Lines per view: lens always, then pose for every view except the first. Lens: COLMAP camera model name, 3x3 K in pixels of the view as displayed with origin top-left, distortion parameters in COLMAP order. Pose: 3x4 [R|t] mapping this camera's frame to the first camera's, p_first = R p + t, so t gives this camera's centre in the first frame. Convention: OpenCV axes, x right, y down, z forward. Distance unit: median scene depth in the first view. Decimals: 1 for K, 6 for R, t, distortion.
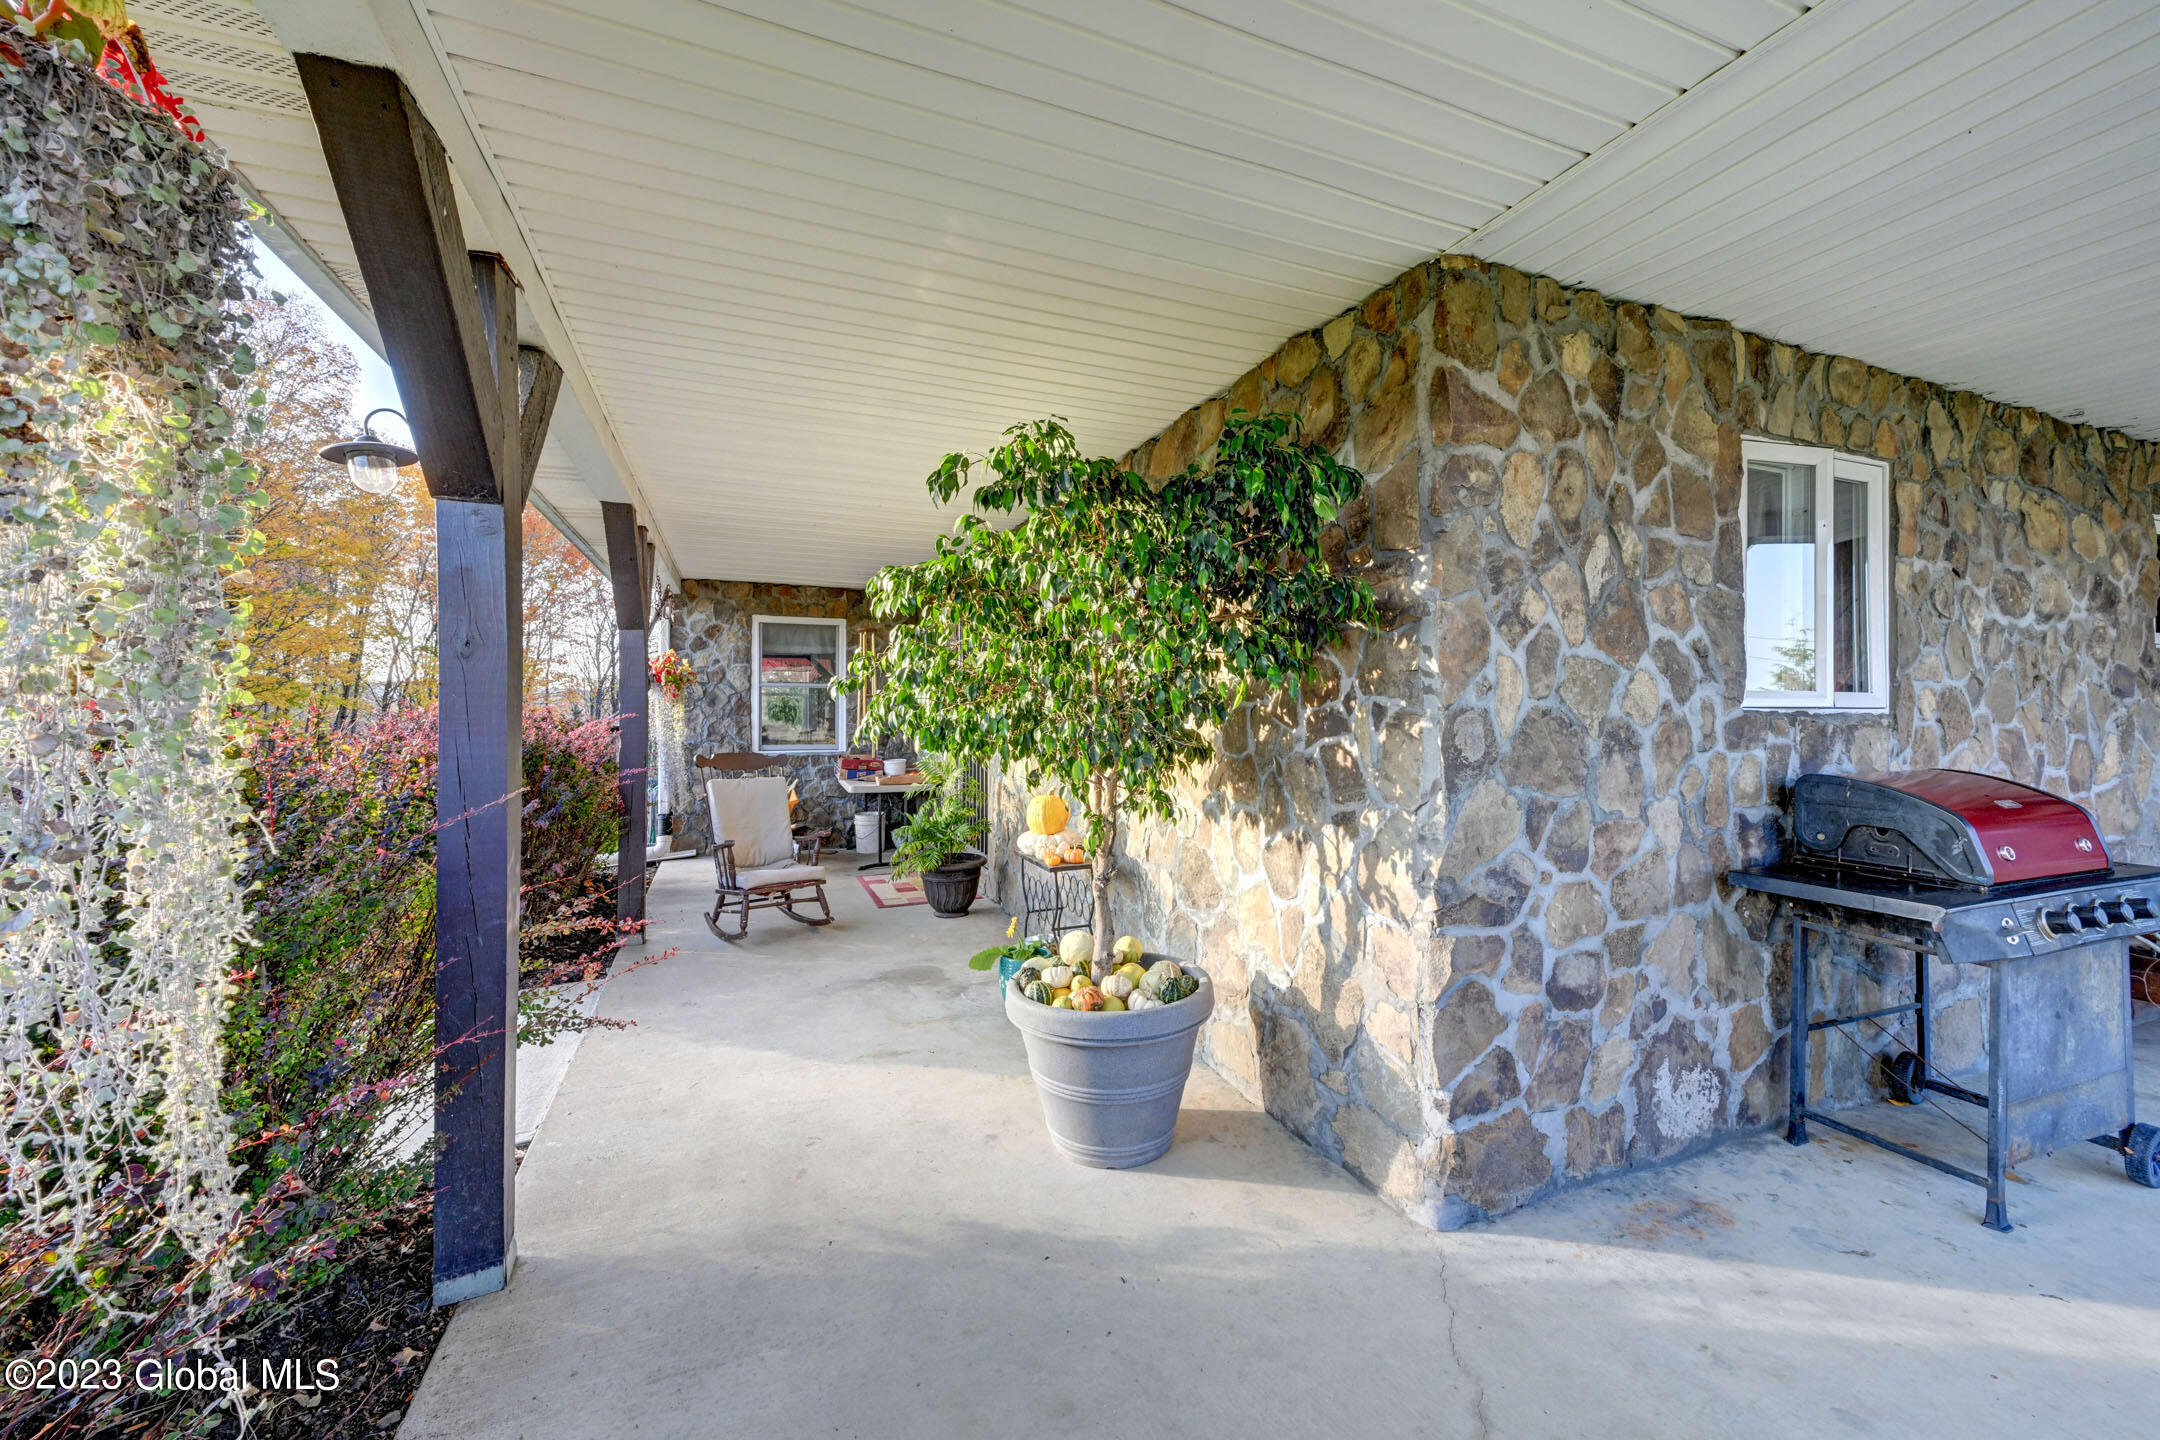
lens RADIAL K [[836.8, 0, 1073.4], [0, 836.8, 707.5], [0, 0, 1]] dist [0.004637, 0.000287]
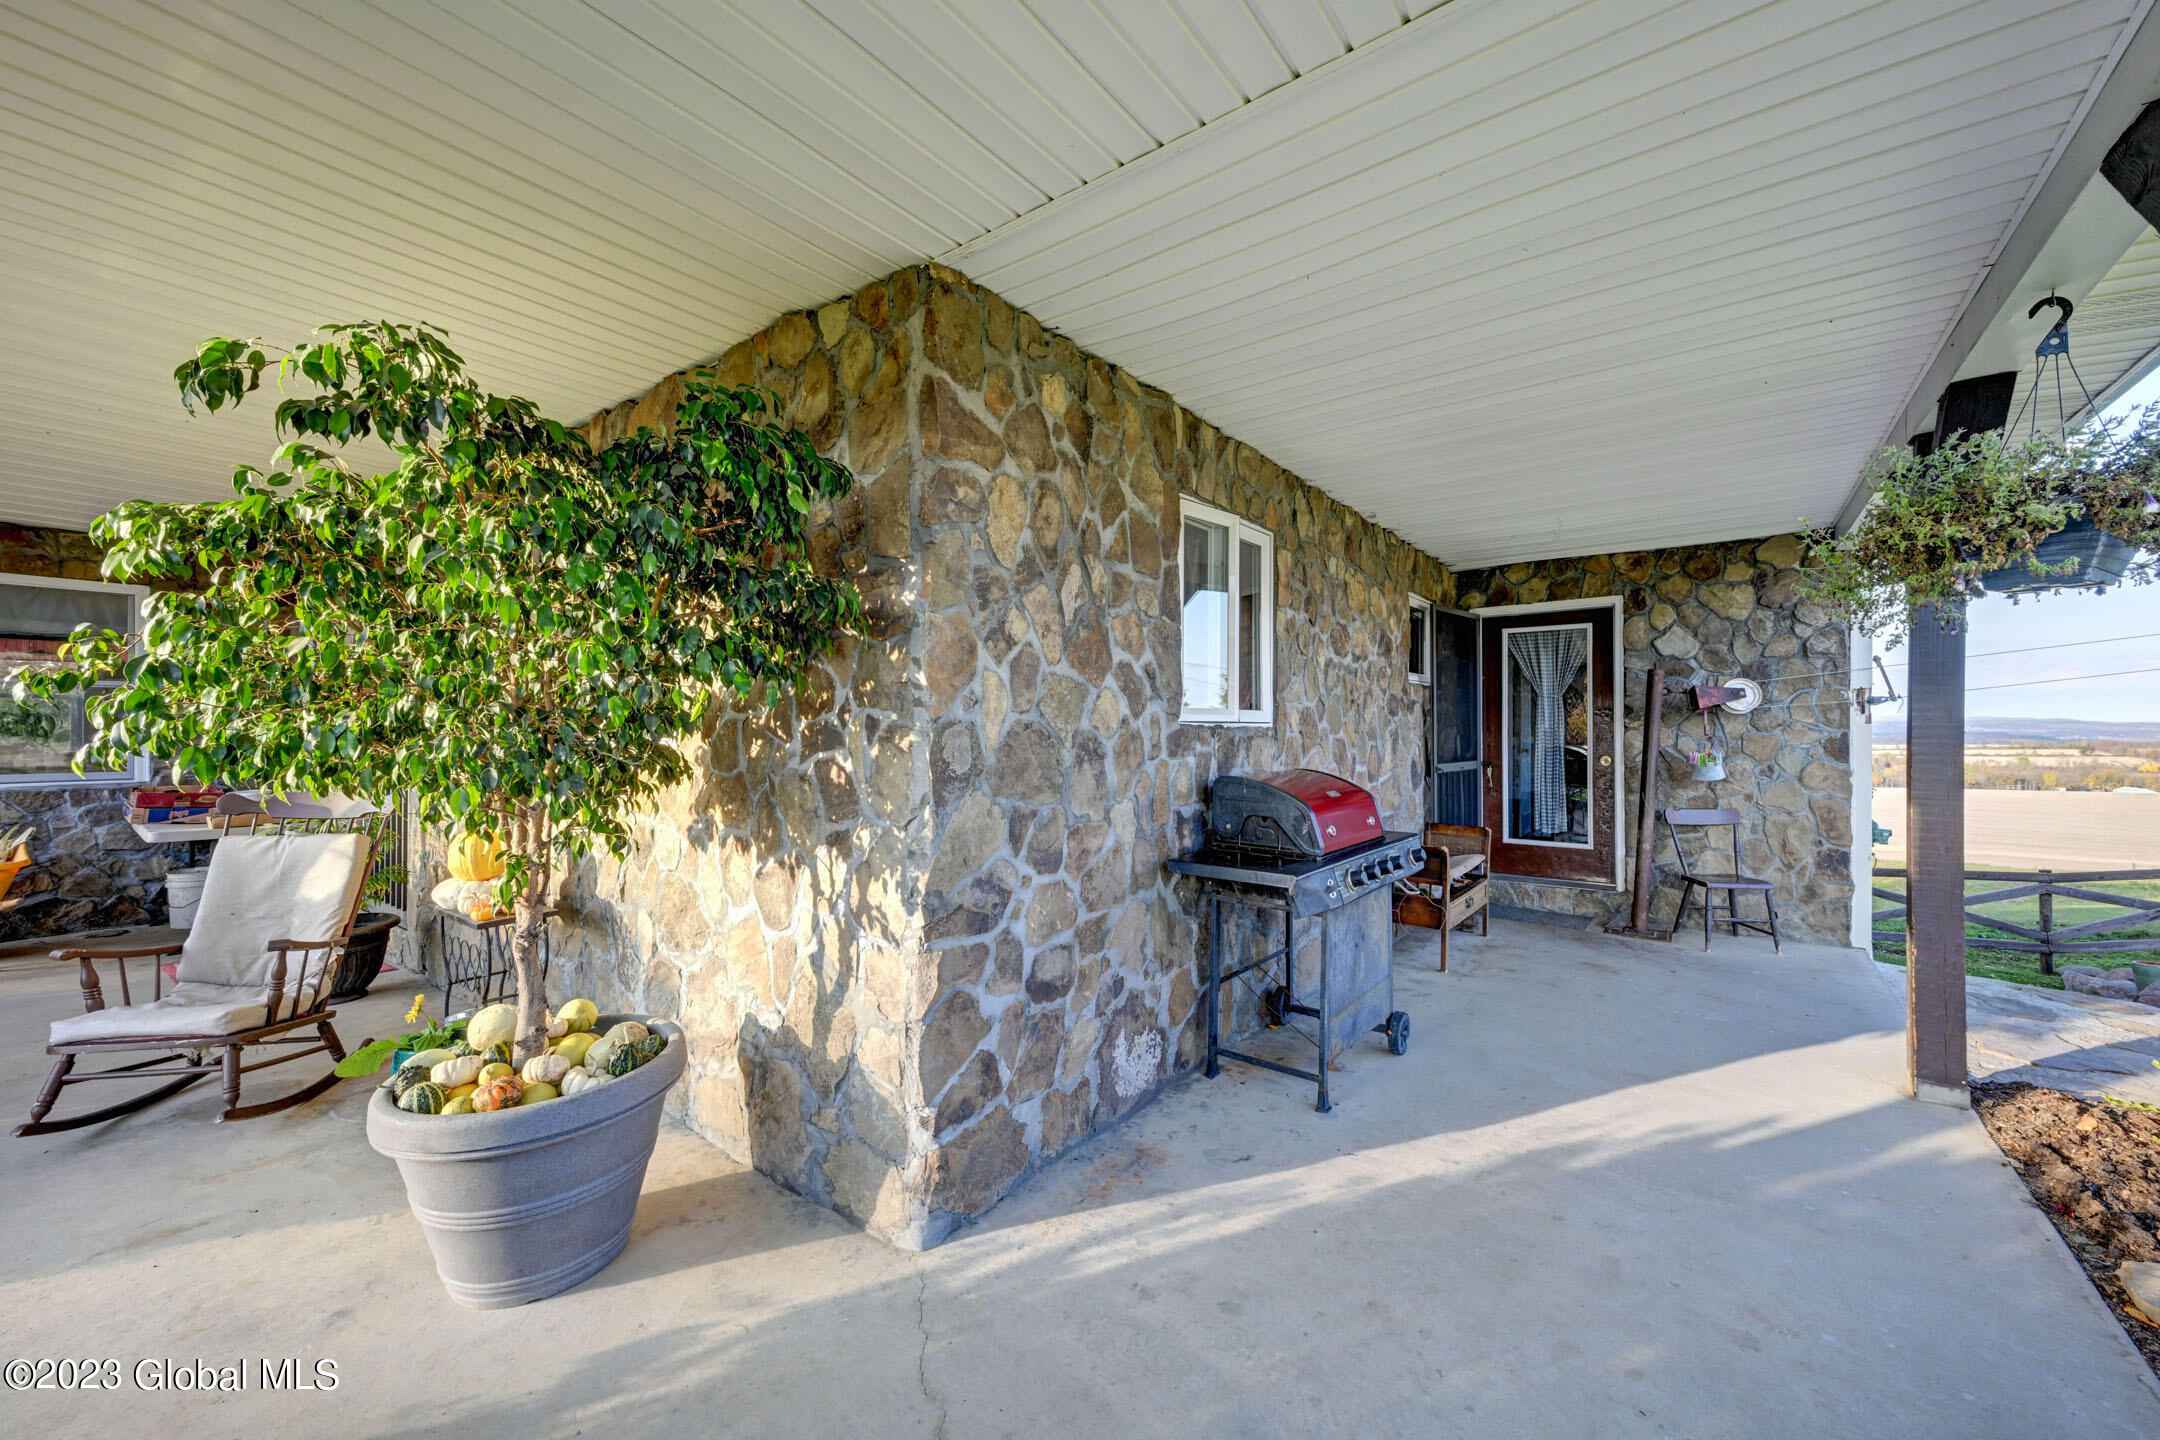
lens RADIAL K [[836.8, 0, 1098.4], [0, 836.8, 723.9], [0, 0, 1]] dist [0.004637, 0.000287]
pose [[0.853862, 0.002467, 0.520493, 0.084000], [-0.004722, 0.999984, 0.003007, 0.000118], [-0.520478, -0.005025, 0.853860, 0.045954]]
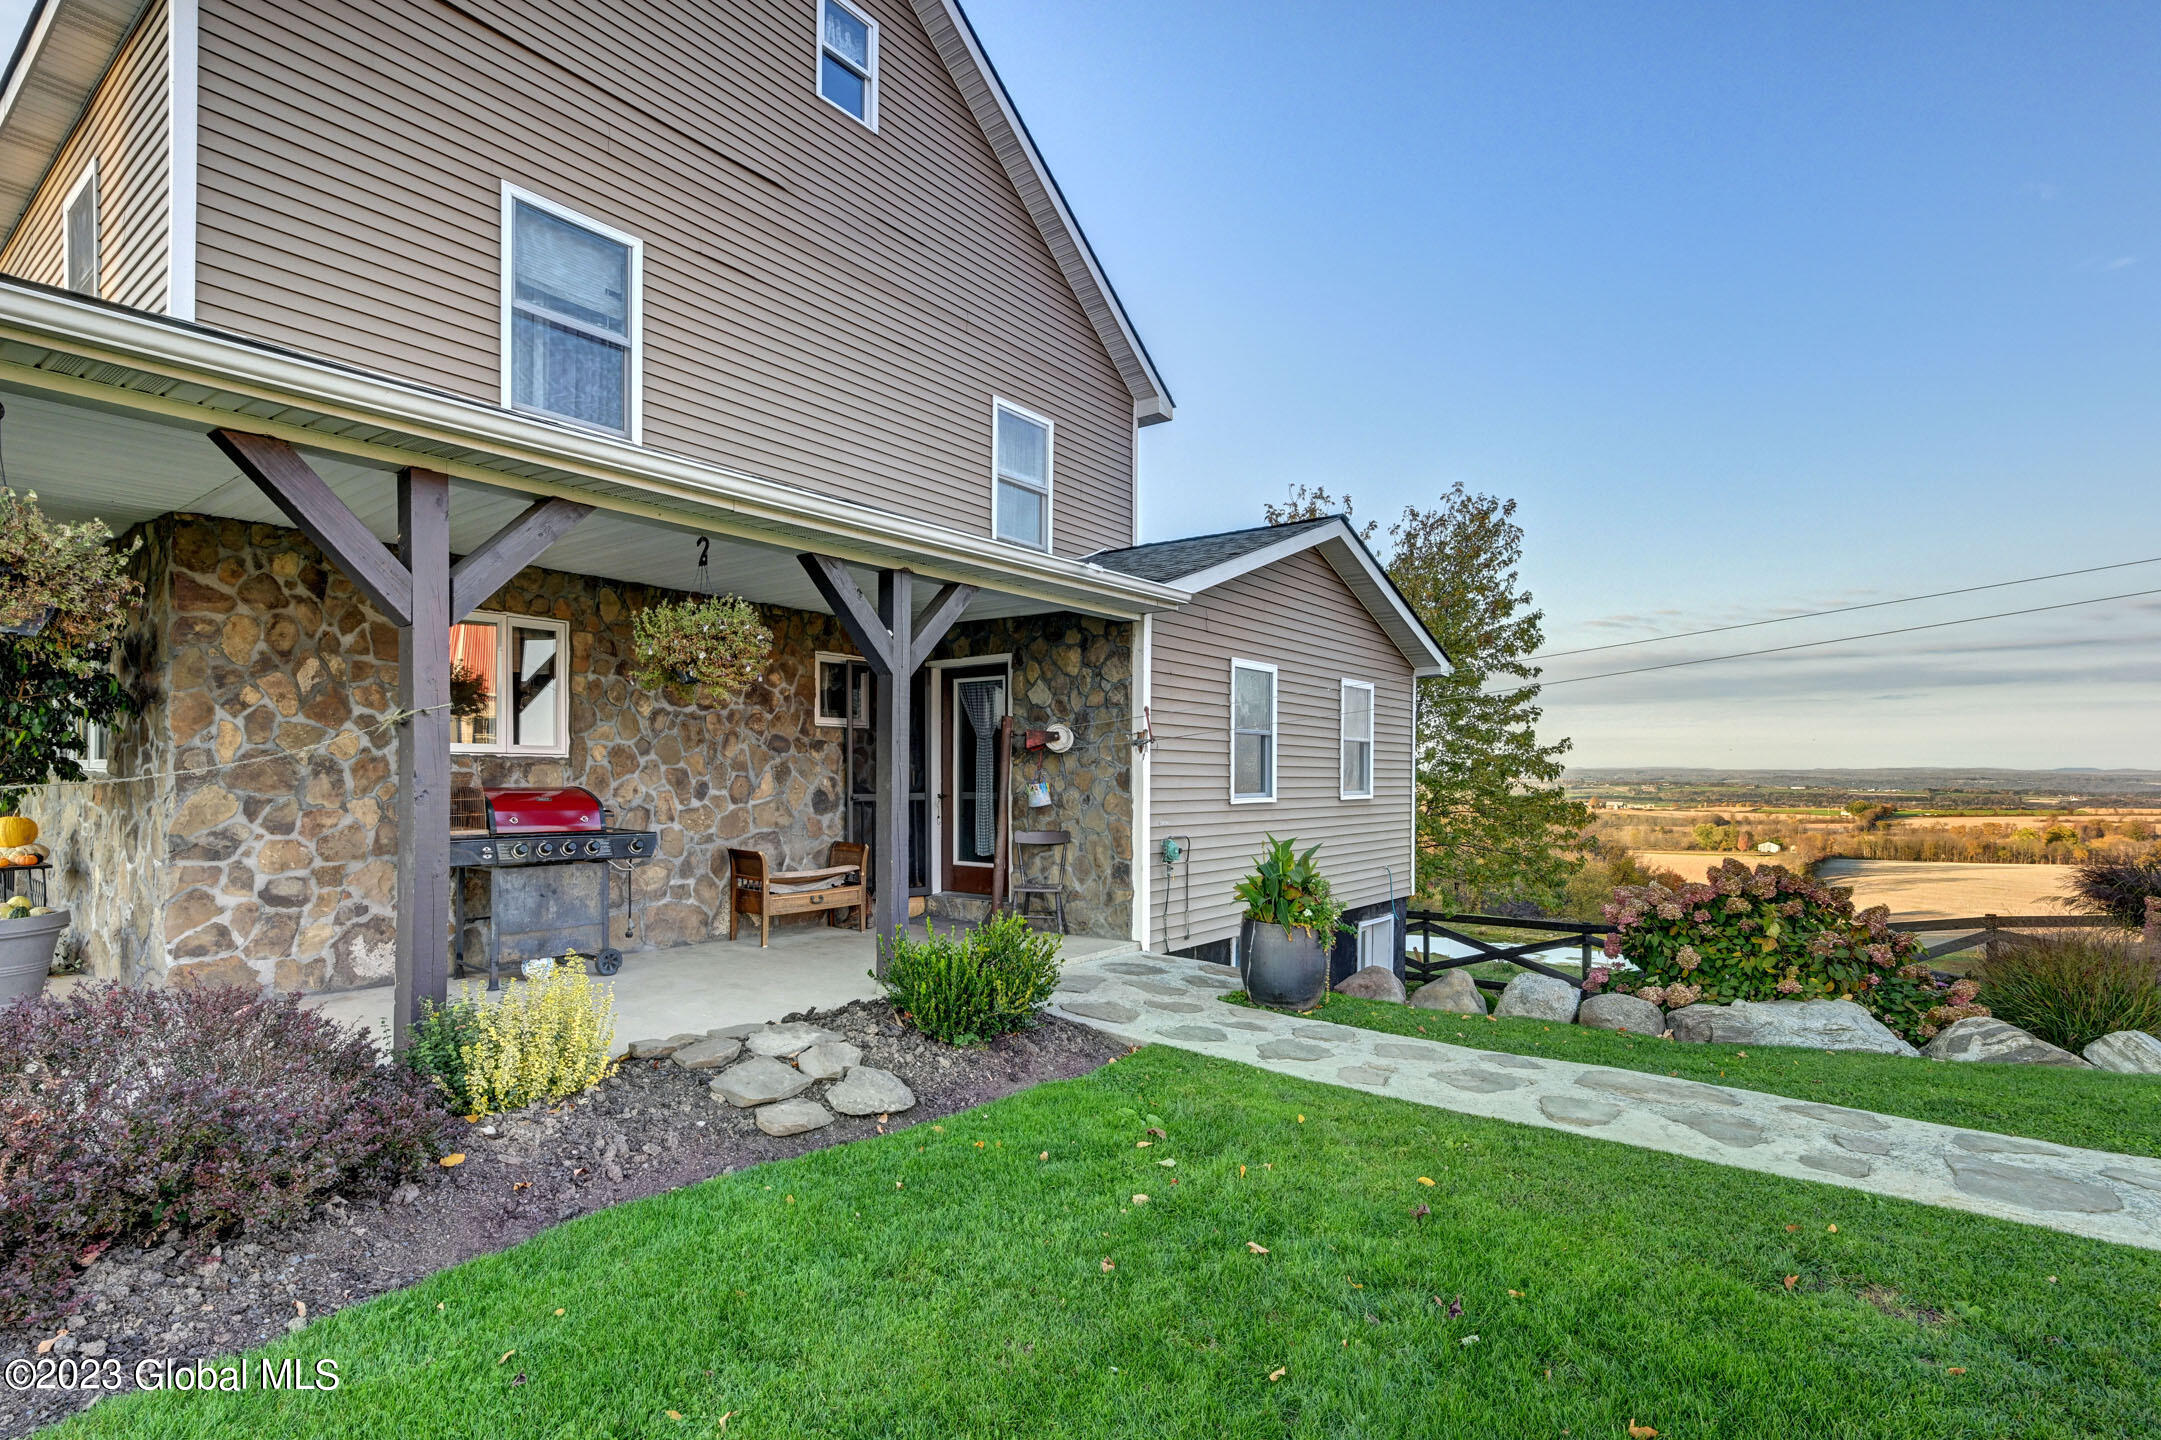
lens RADIAL K [[1081.7, 0, 1009.1], [0, 1081.7, 777.1], [0, 0, 1]] dist [-0.001838, 0.000788]
pose [[0.876760, 0.006456, 0.480884, 0.819666], [-0.011027, 0.999917, 0.006682, 0.028221], [-0.480801, -0.011161, 0.876759, -1.860100]]
